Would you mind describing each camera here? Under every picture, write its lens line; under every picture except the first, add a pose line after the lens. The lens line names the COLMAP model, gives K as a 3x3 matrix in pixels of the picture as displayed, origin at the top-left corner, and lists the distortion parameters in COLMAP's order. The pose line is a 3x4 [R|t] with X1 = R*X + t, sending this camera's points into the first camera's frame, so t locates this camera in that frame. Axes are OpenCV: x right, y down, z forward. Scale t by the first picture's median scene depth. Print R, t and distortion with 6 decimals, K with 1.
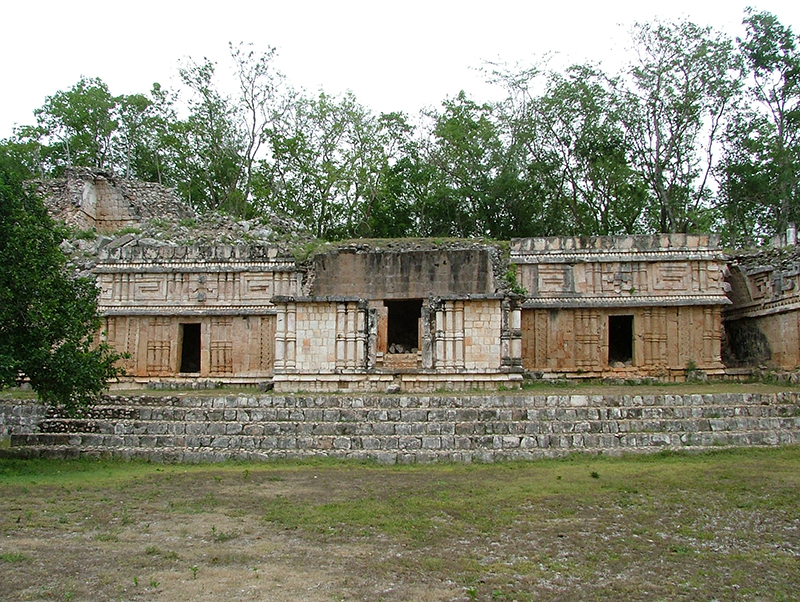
lens RADIAL K [[888.6, 0, 400.0], [0, 888.6, 301.0], [0, 0, 1]] dist [-0.188203, 0.203947]
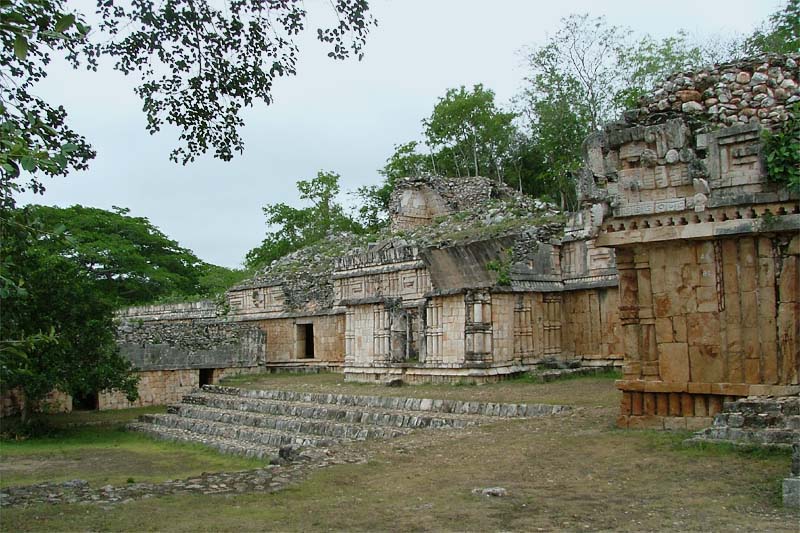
lens RADIAL K [[903.4, 0, 400.0], [0, 903.4, 266.5], [0, 0, 1]] dist [-0.012056, -0.004212]
pose [[0.622645, -0.080937, -0.778308, 0.760193], [0.111448, 0.993669, -0.014174, -0.022452], [0.774527, -0.077915, 0.627723, 0.274330]]
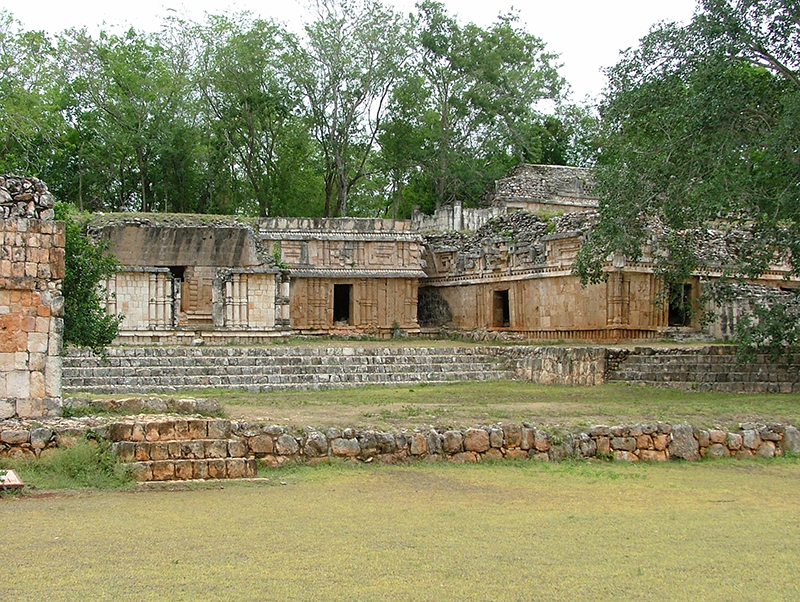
lens RADIAL K [[1423.6, 0, 400.0], [0, 1423.6, 301.0], [0, 0, 1]] dist [-0.065968, -0.057351]
pose [[0.891369, 0.014324, 0.453052, -0.585964], [-0.046334, 0.997144, 0.059633, -0.083133], [-0.450905, -0.074146, 0.889487, -0.821050]]
